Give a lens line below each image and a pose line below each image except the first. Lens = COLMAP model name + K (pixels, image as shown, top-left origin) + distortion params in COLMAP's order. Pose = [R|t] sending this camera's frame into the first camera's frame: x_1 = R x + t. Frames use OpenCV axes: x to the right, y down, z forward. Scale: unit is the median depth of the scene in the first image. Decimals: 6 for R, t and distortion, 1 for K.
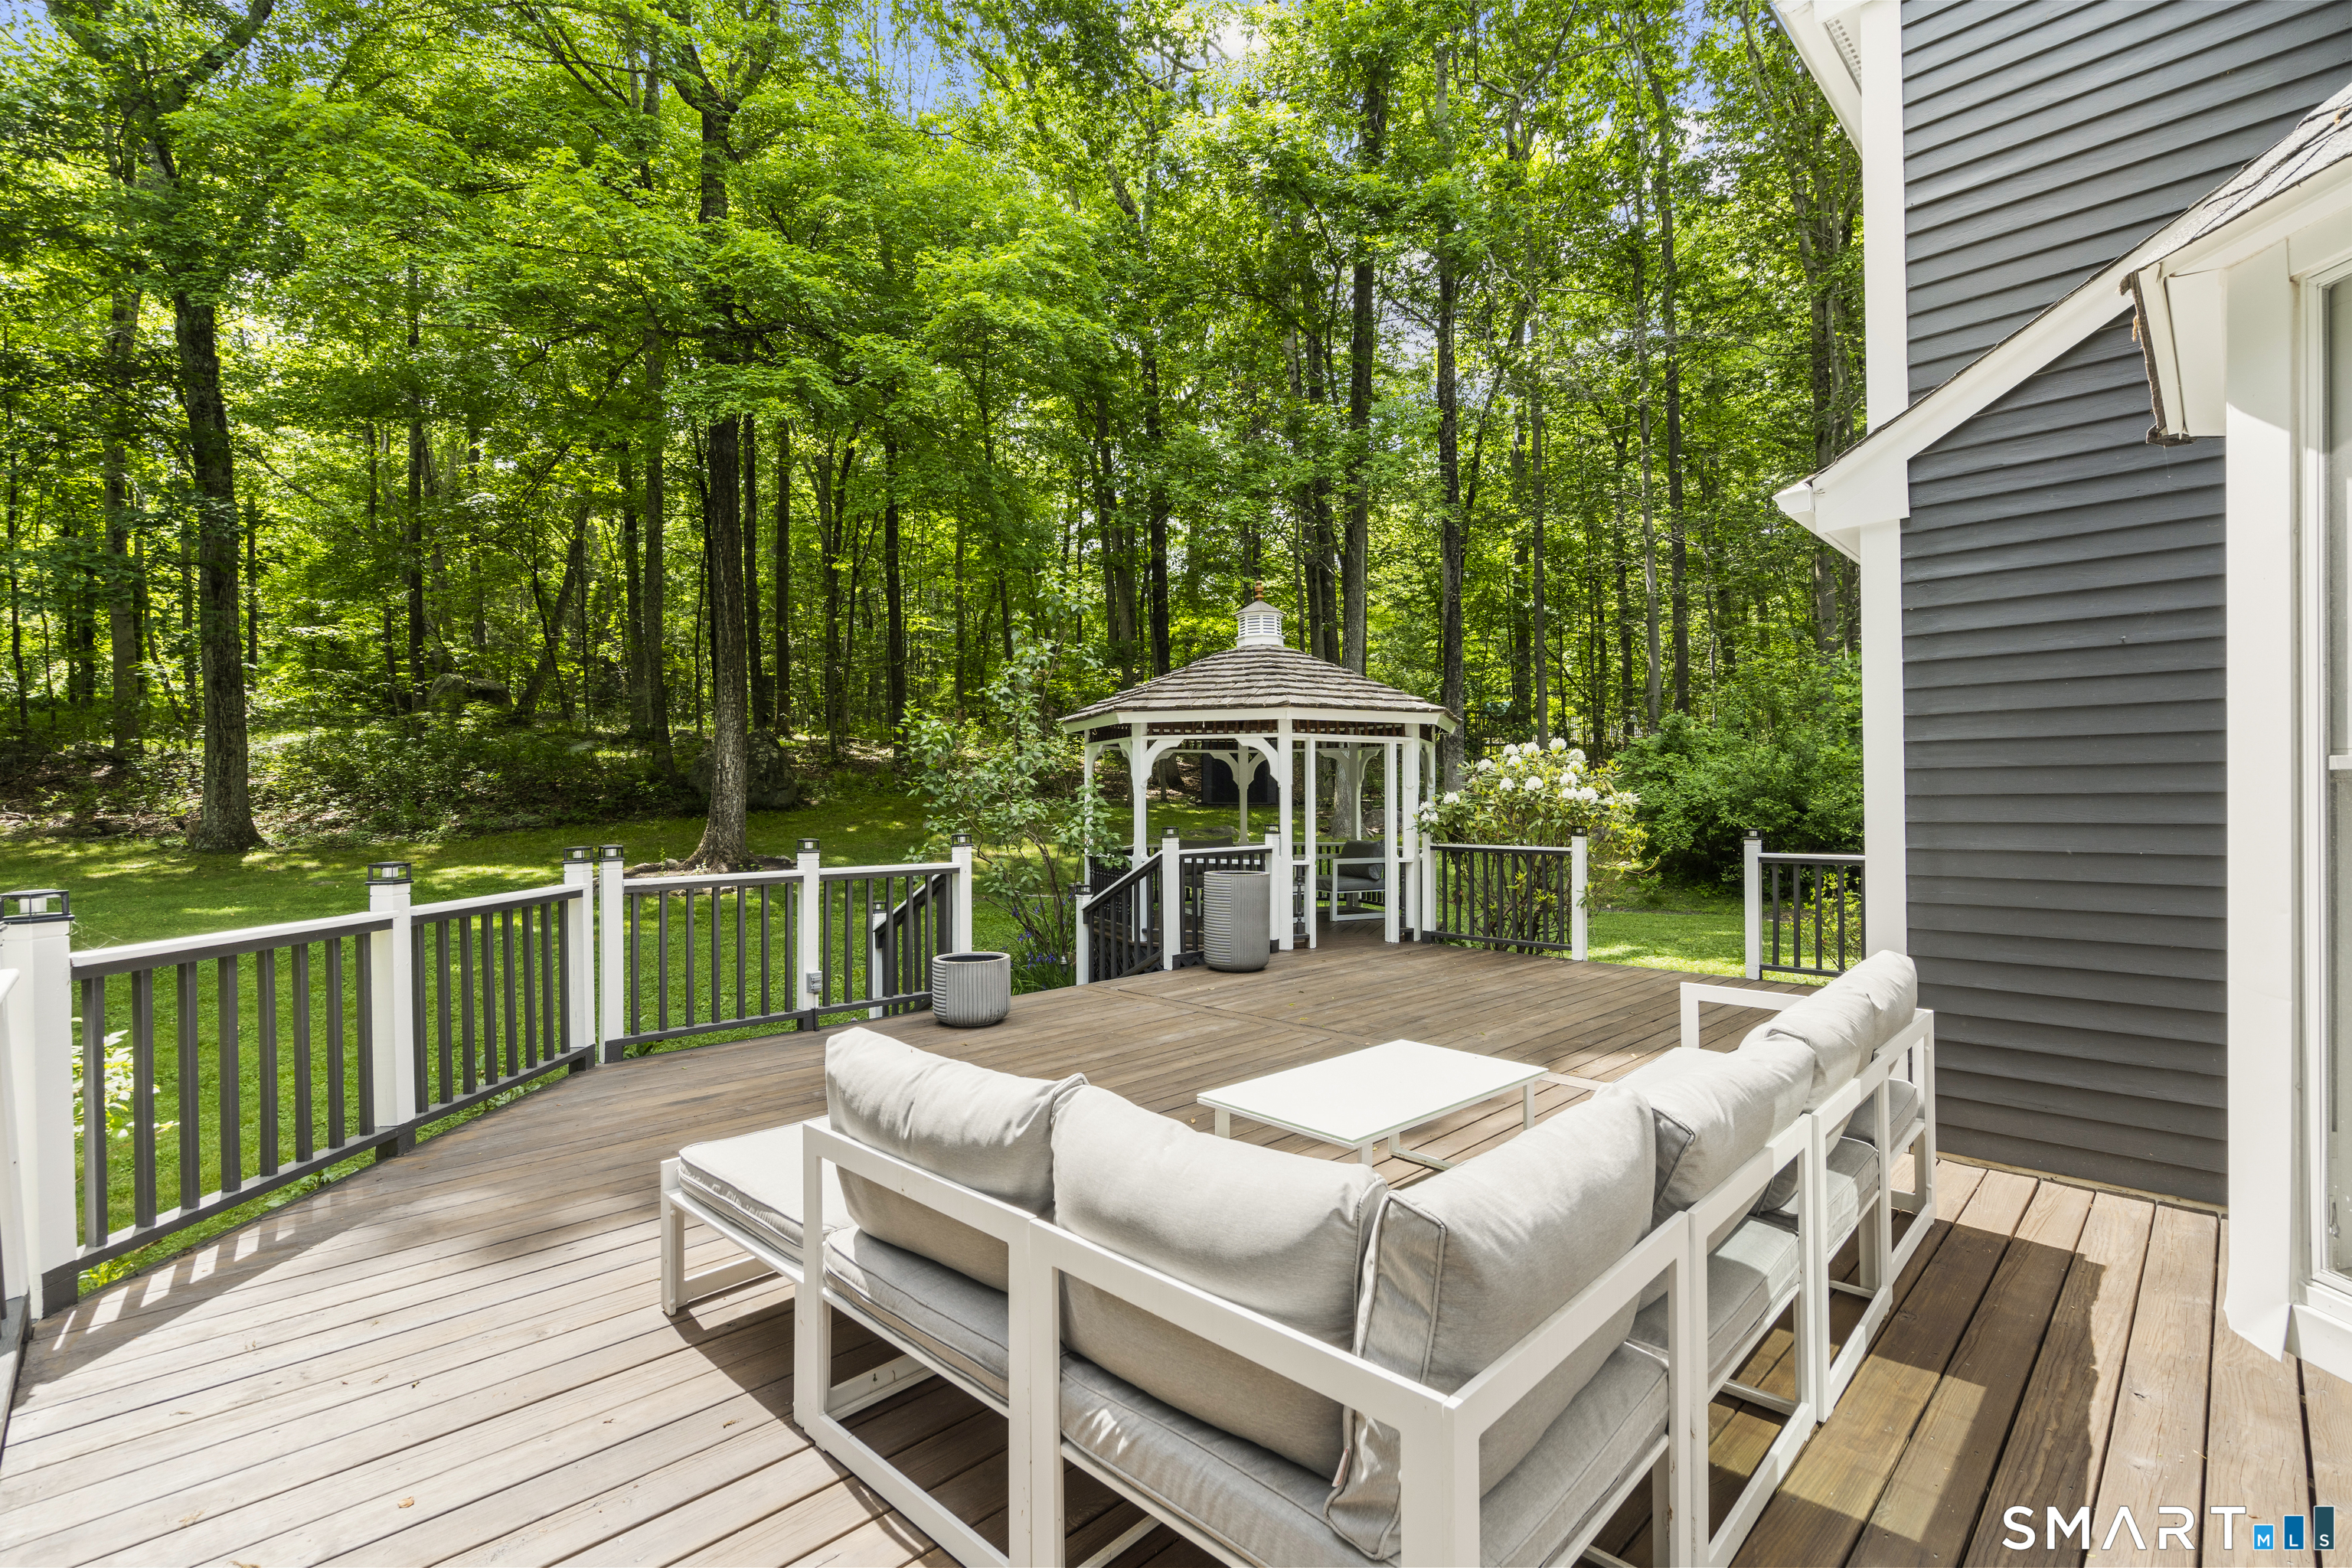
lens RADIAL K [[1094.1, 0, 1176.0], [0, 1094.1, 784.0], [0, 0, 1]] dist [0.000278, 0.000079]
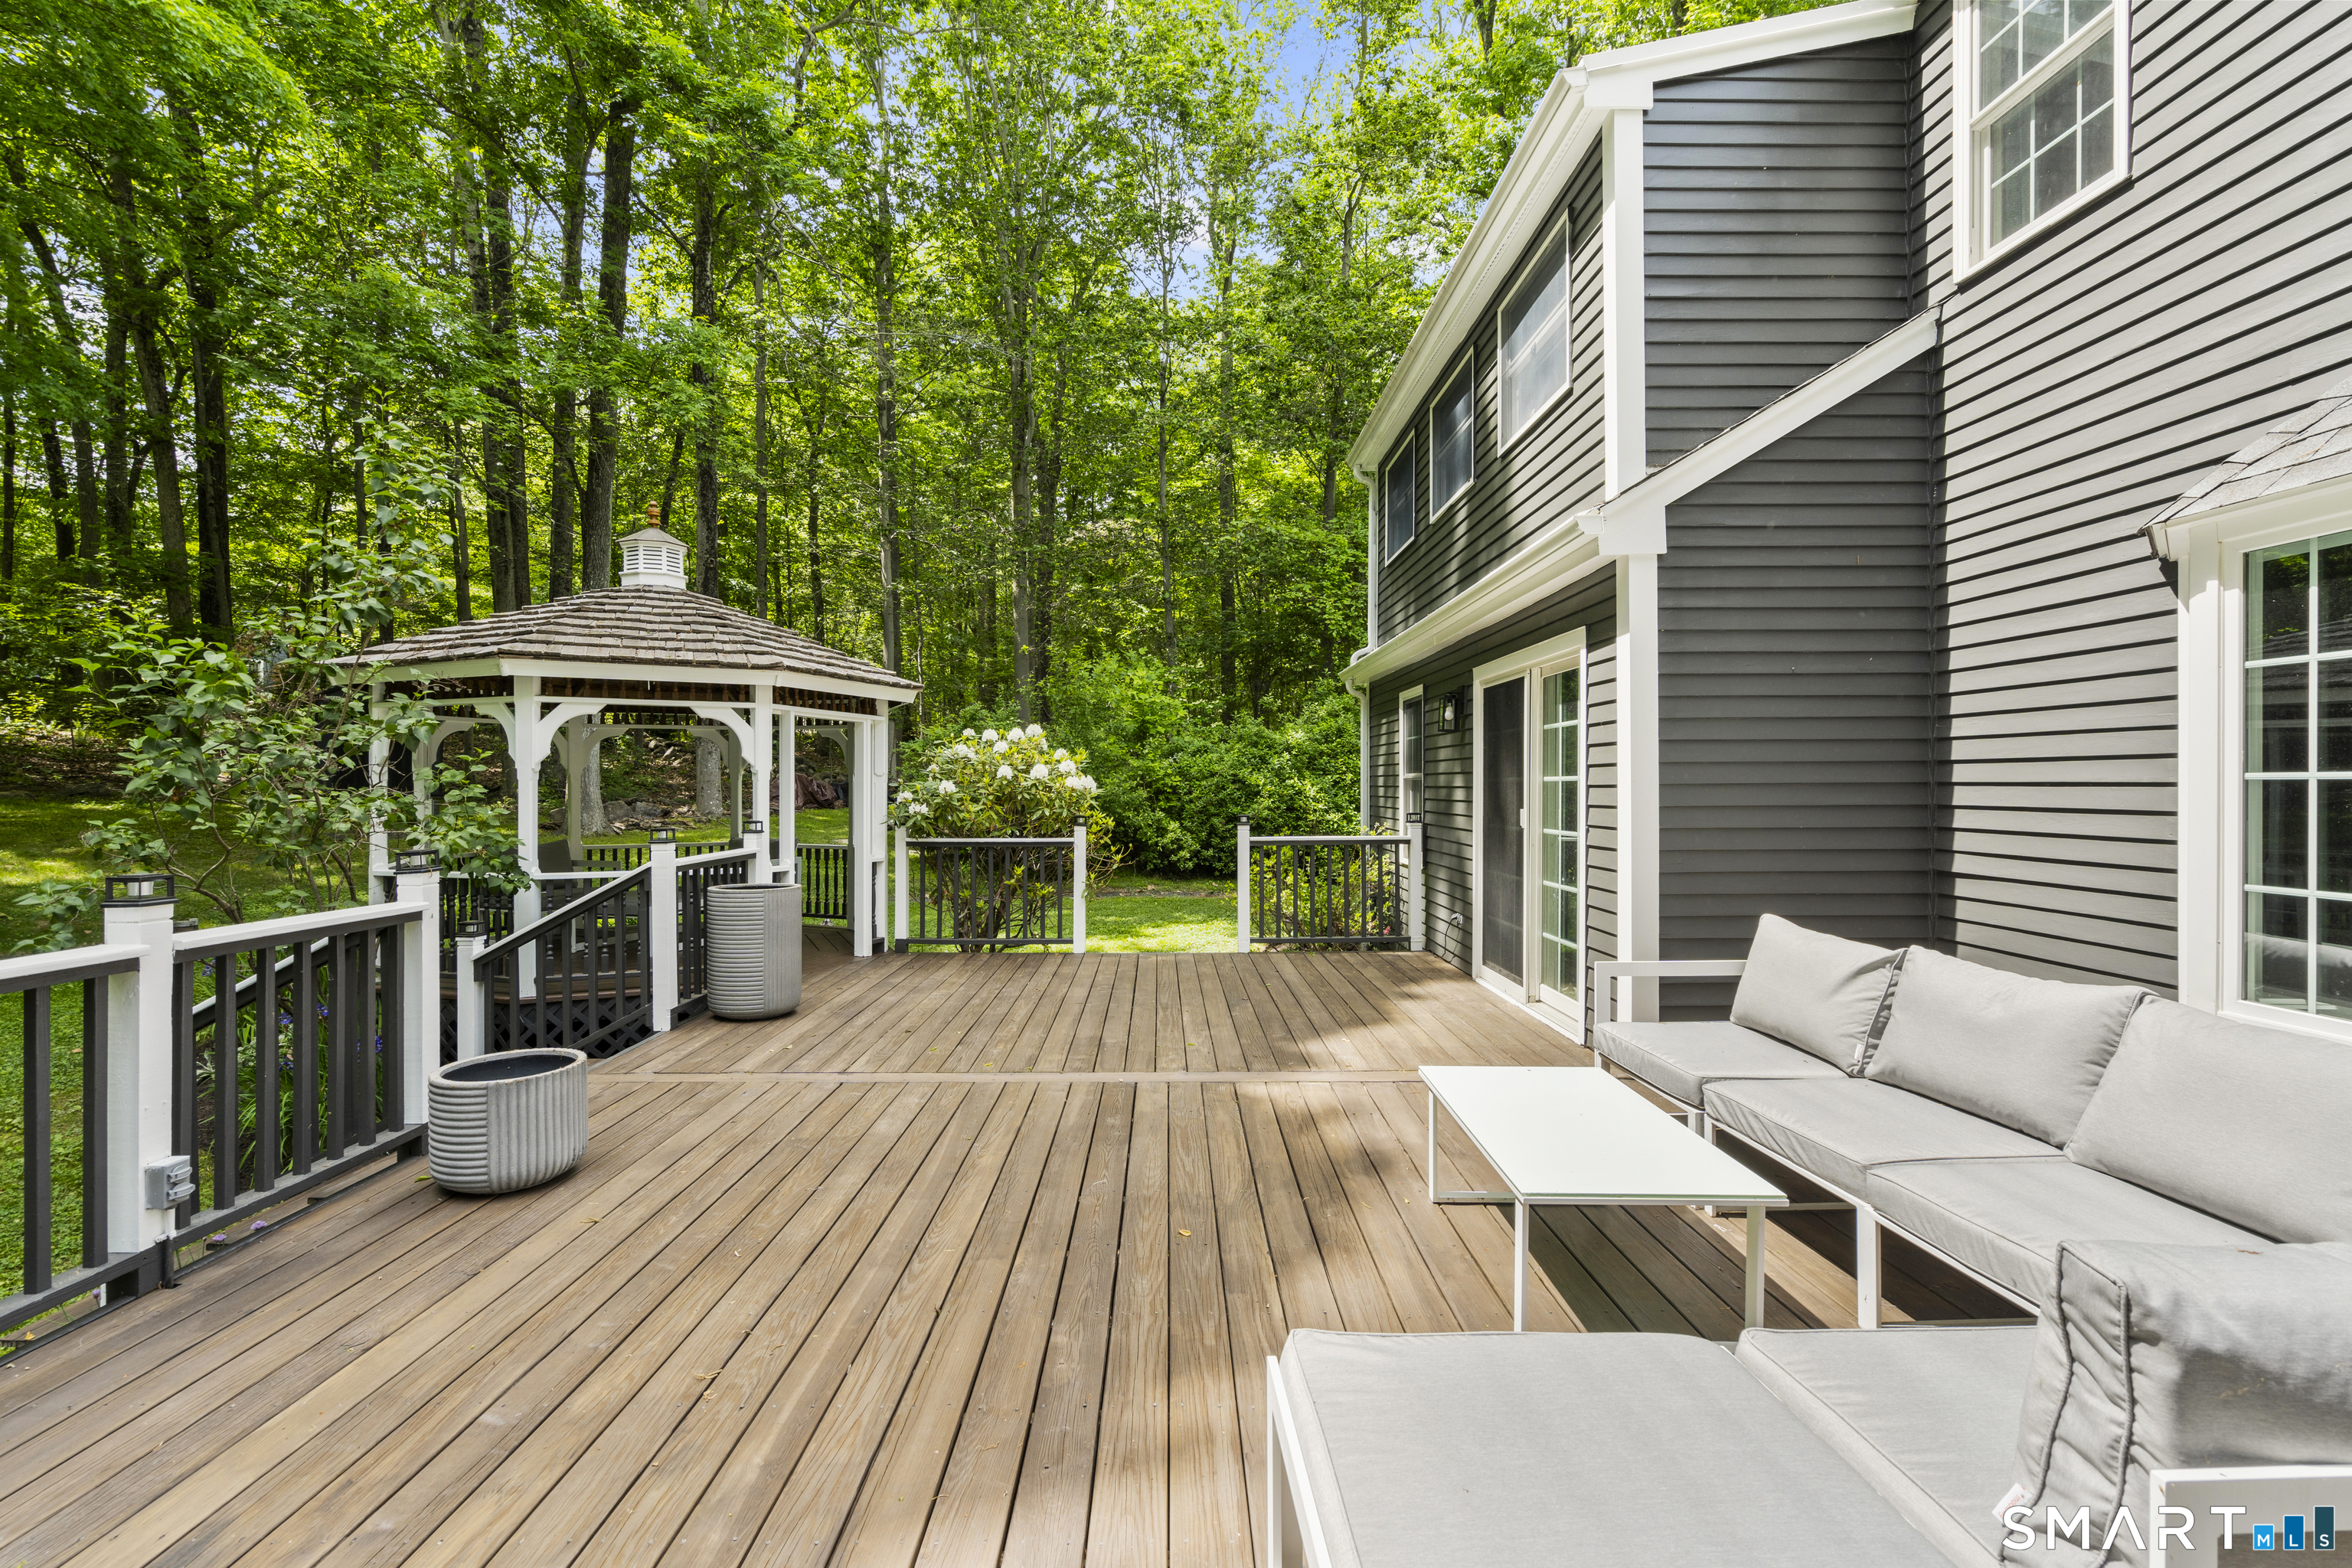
lens RADIAL K [[1076.1, 0, 1176.0], [0, 1076.1, 784.0], [0, 0, 1]] dist [-0.000679, 0.000074]
pose [[0.686657, 0.002253, 0.726978, -0.253603], [-0.009035, 0.999944, 0.005435, 0.003801], [-0.726926, -0.010300, 0.686639, 0.260091]]
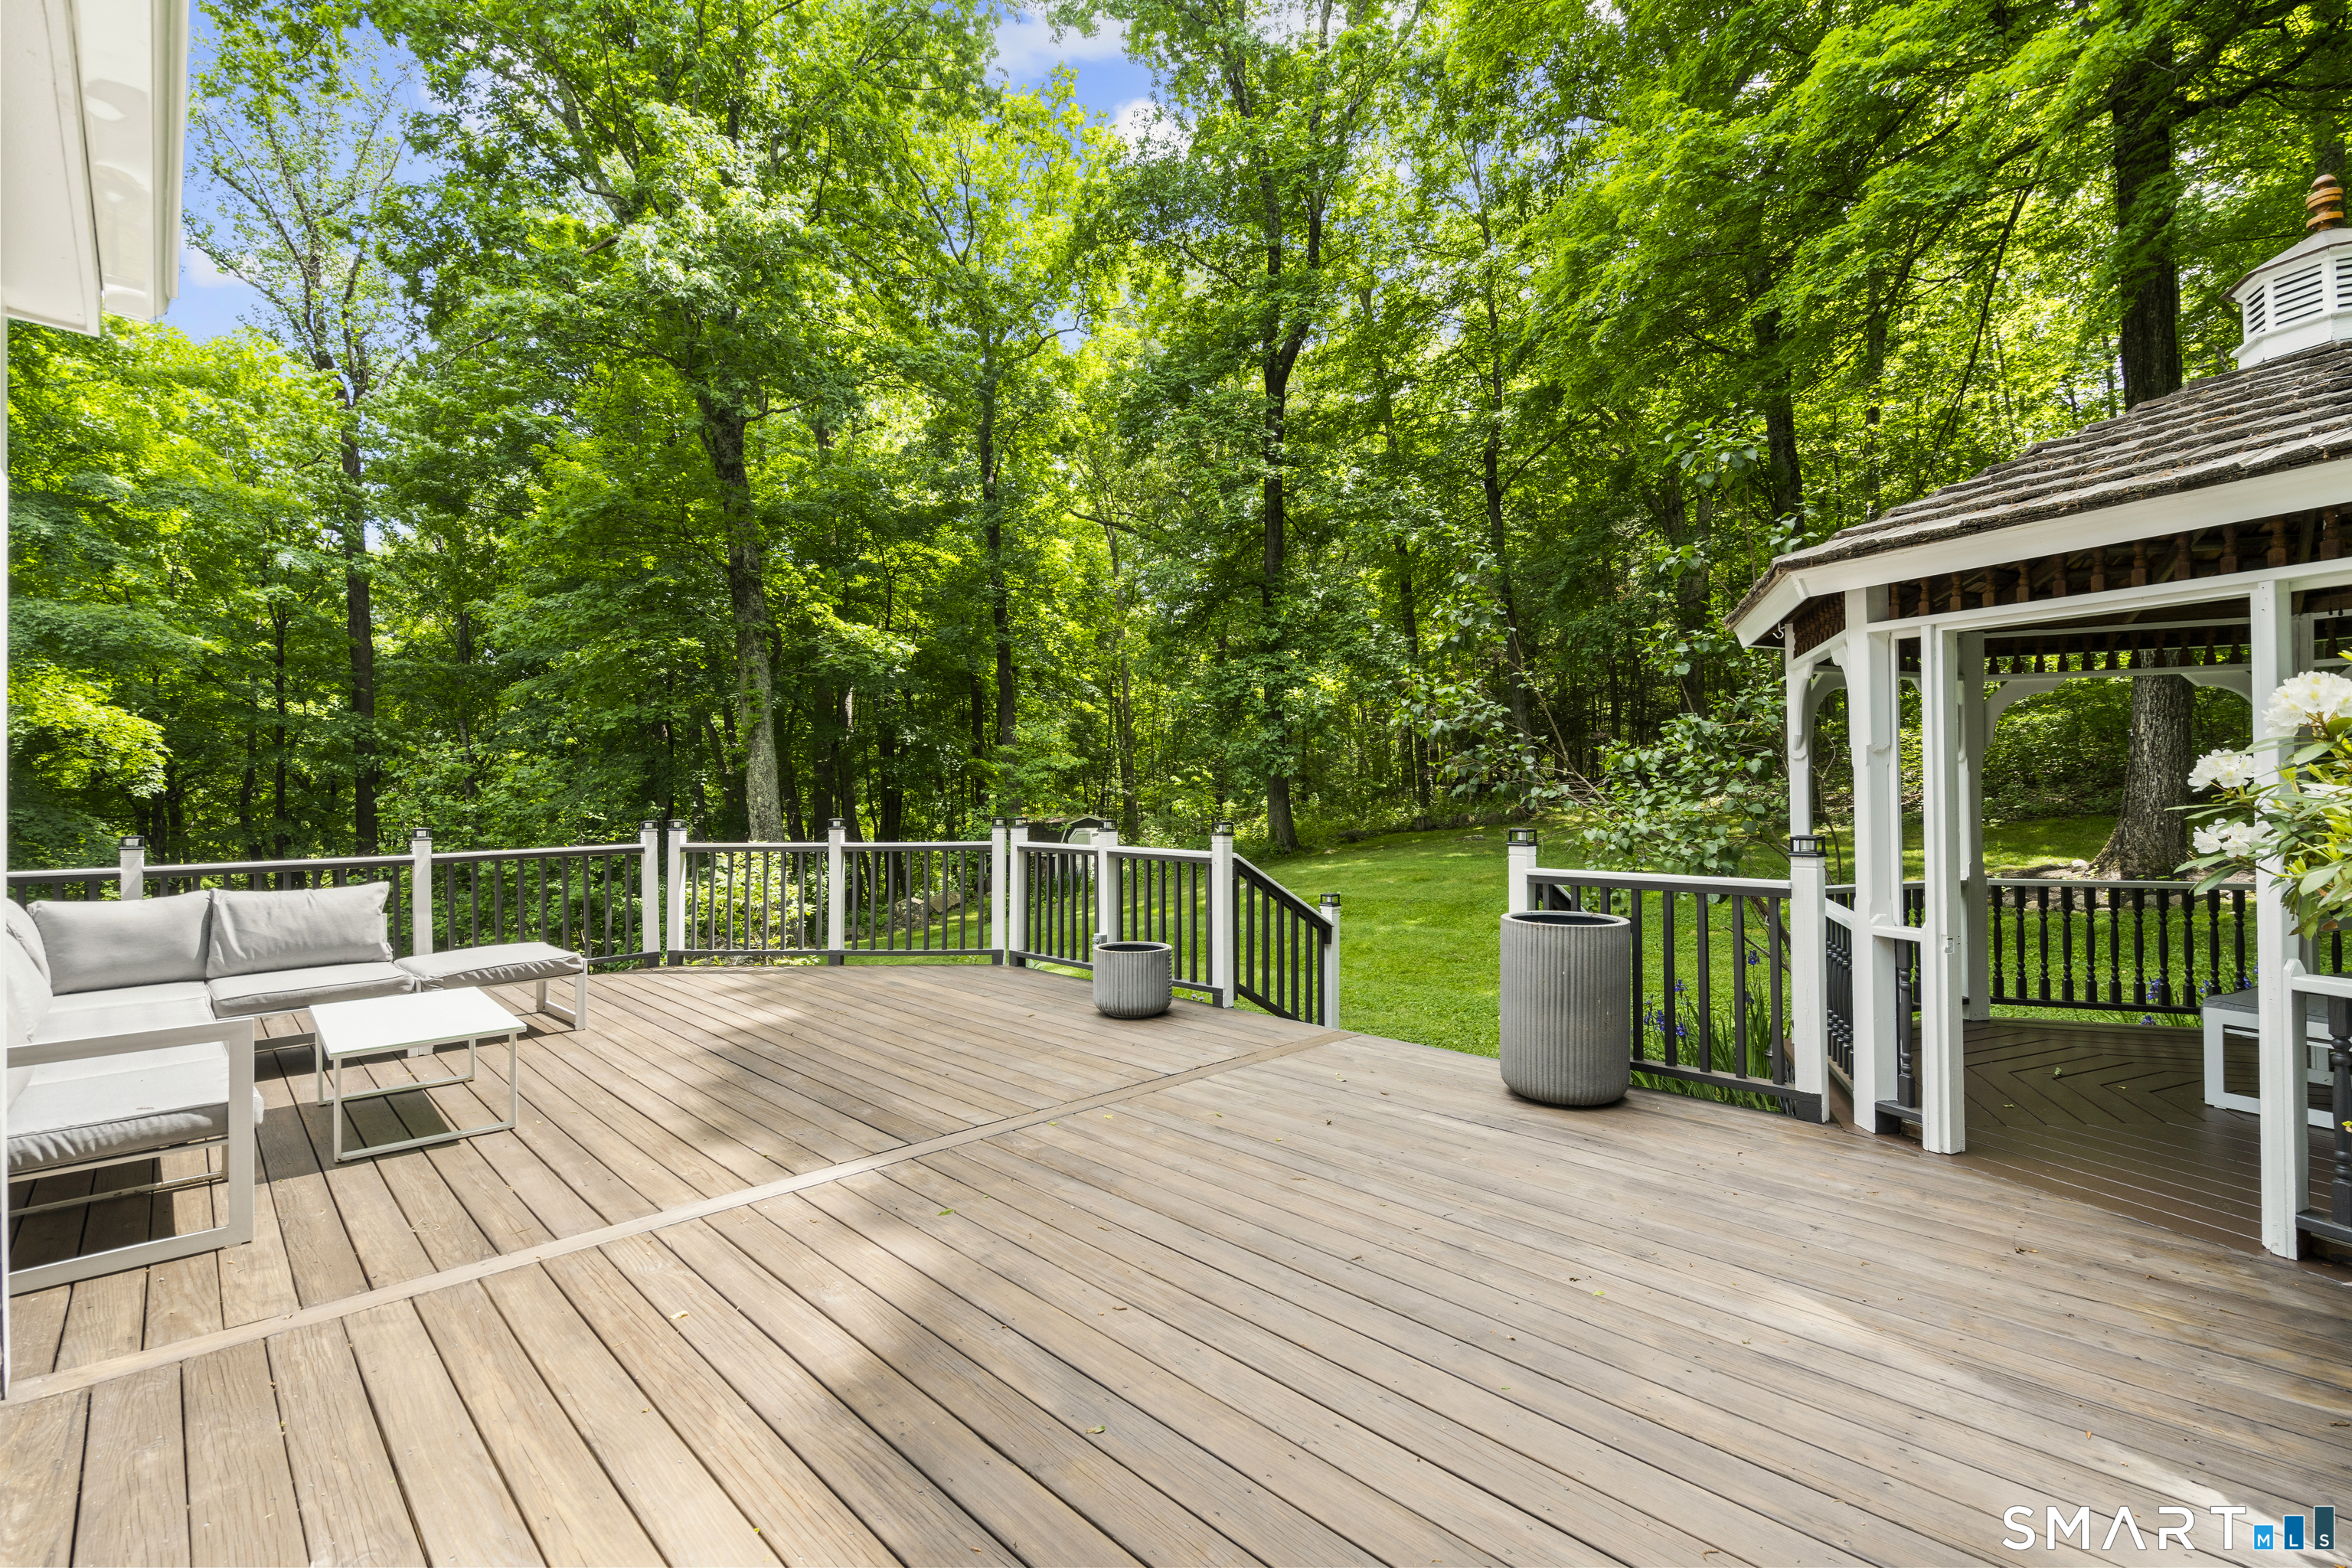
lens RADIAL K [[1076.1, 0, 1176.0], [0, 1076.1, 784.0], [0, 0, 1]] dist [-0.000679, 0.000074]
pose [[-0.020478, 0.017026, -0.999645, 0.490286], [0.022398, 0.999612, 0.016566, -0.001405], [0.999539, -0.022050, -0.020851, 0.758692]]
